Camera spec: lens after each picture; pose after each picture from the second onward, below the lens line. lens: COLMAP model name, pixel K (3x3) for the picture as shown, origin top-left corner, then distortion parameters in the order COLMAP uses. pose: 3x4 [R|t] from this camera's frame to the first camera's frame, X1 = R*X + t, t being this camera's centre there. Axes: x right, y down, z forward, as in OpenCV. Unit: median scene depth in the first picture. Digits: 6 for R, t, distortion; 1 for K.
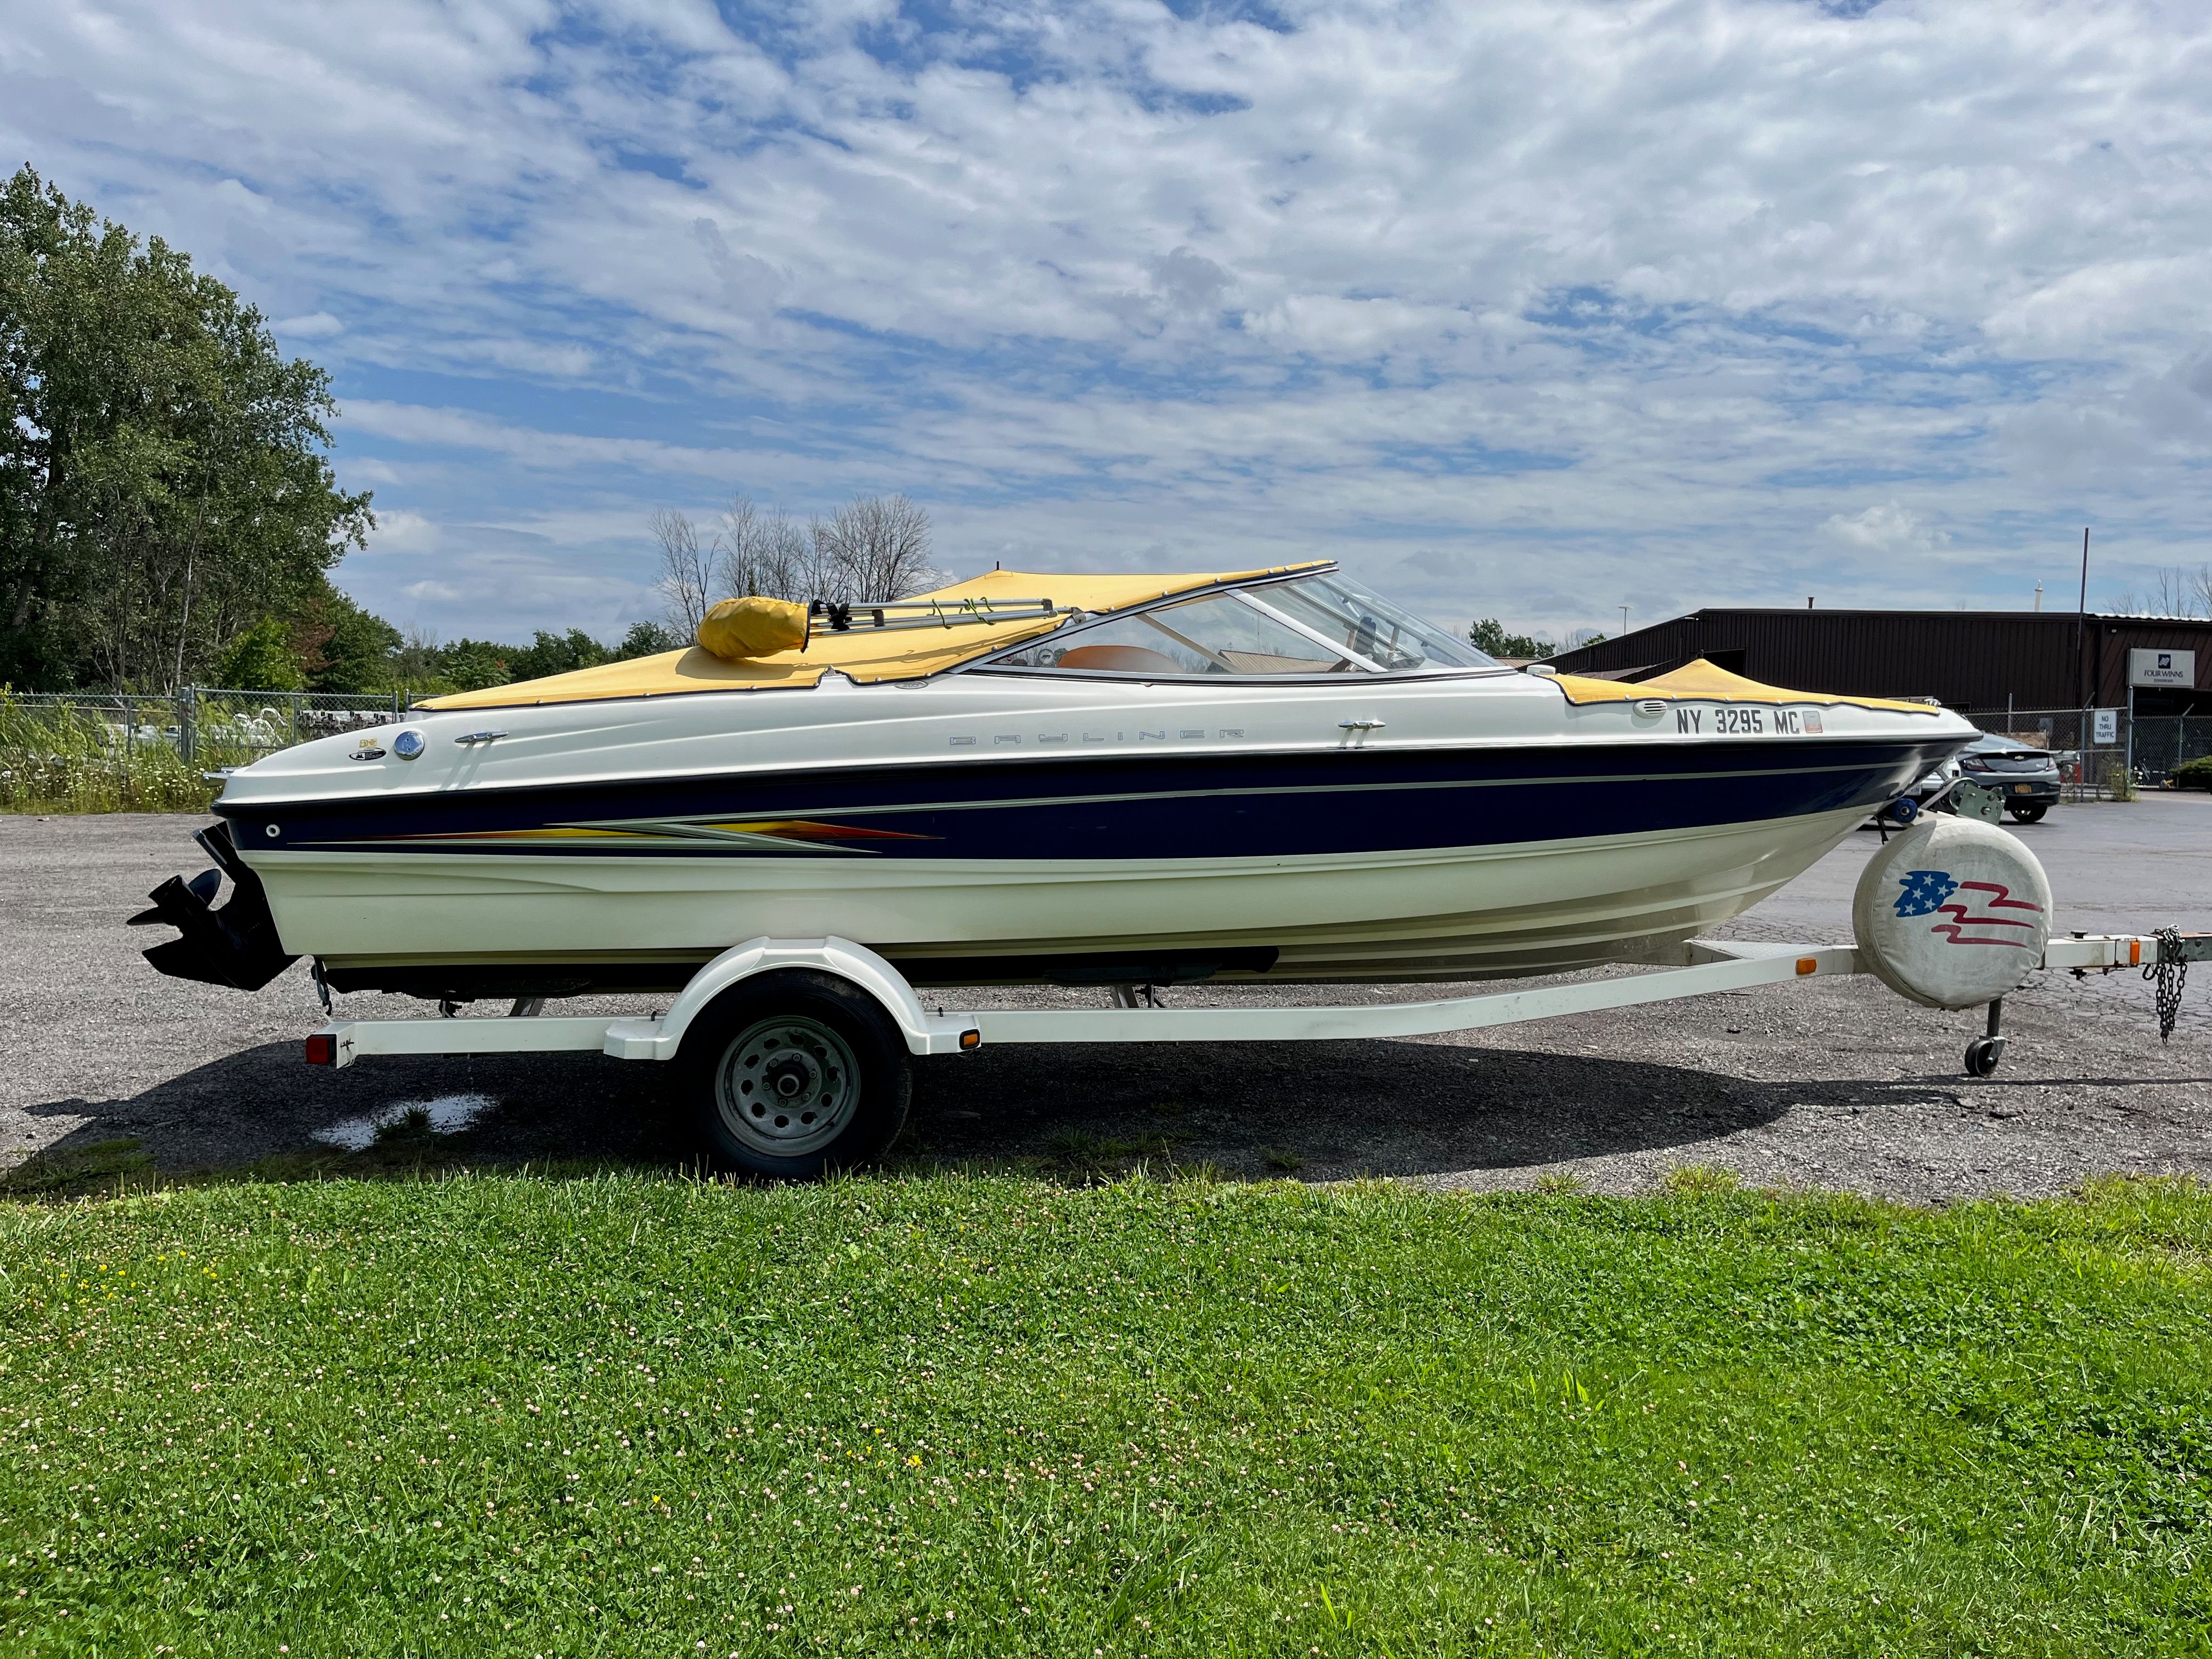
lens RADIAL K [[1646.9, 0, 1071.3], [0, 1646.9, 829.5], [0, 0, 1]] dist [0.039931, -0.050363]
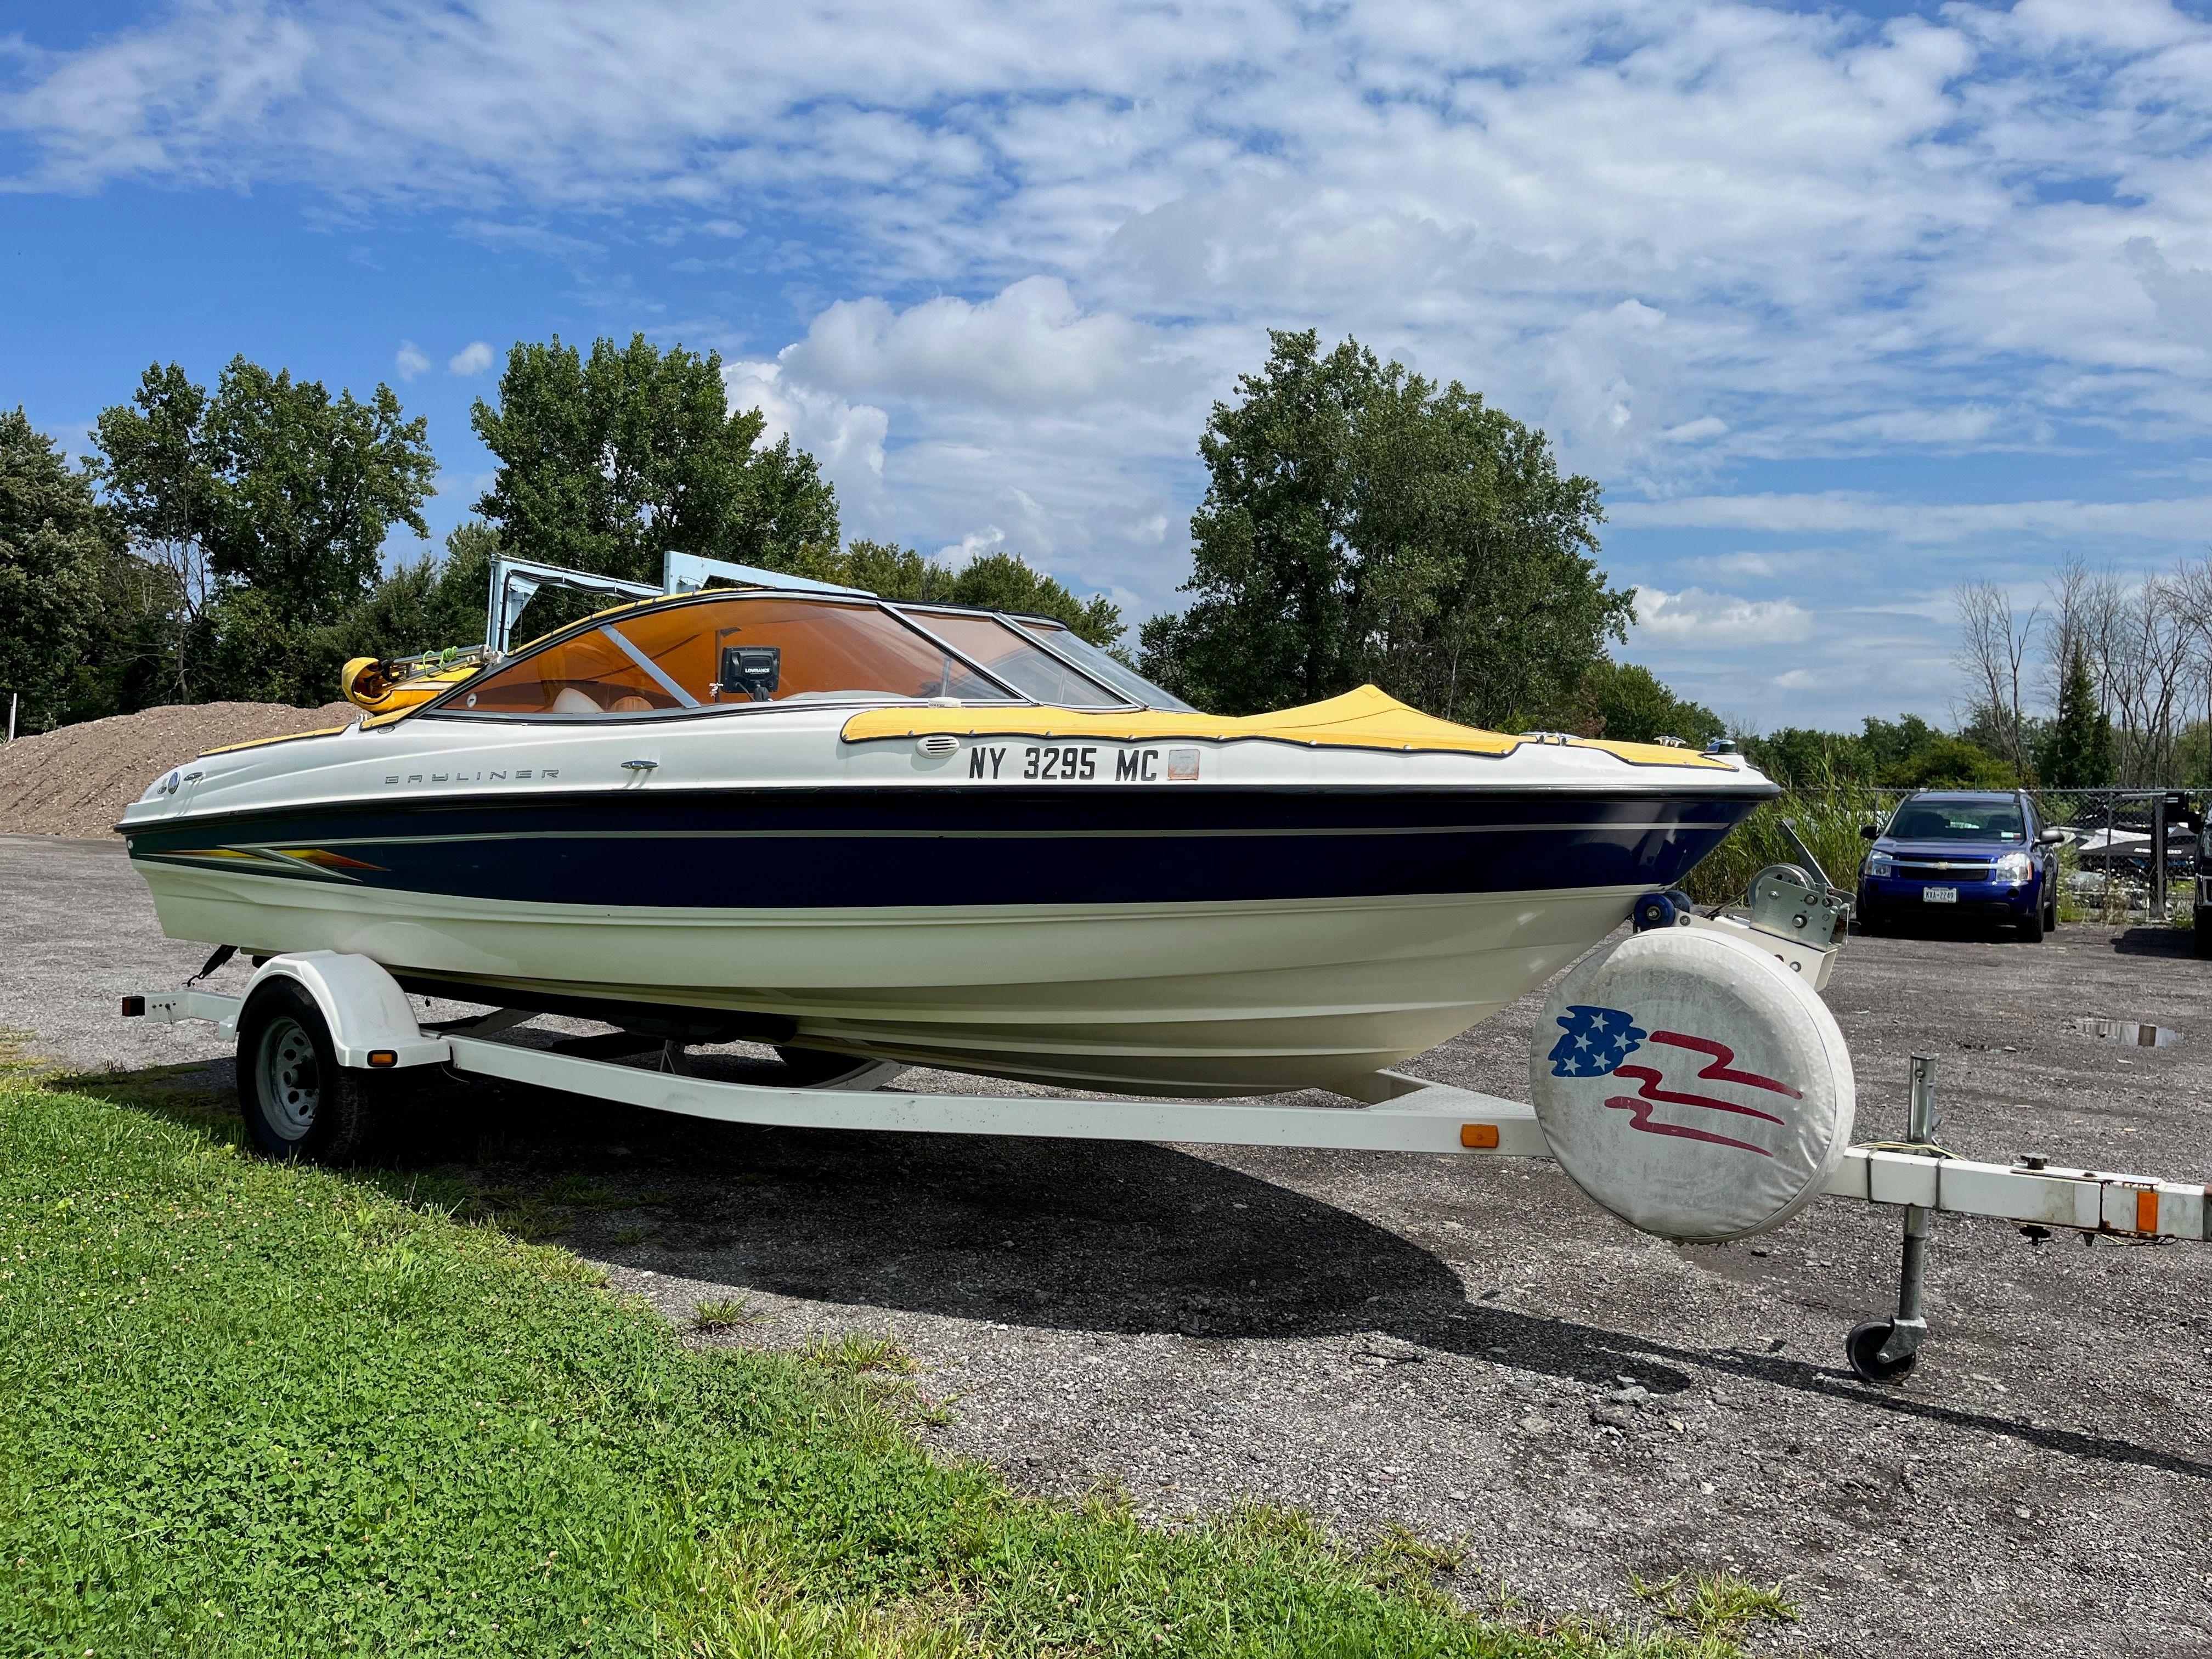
lens RADIAL K [[1647.1, 0, 1105.7], [0, 1647.1, 897.9], [0, 0, 1]] dist [0.089568, -0.105578]
pose [[0.728508, 0.048528, -0.683316, 0.804271], [-0.058206, 0.998265, 0.008839, -0.010961], [0.682560, 0.033334, 0.730069, 0.413098]]
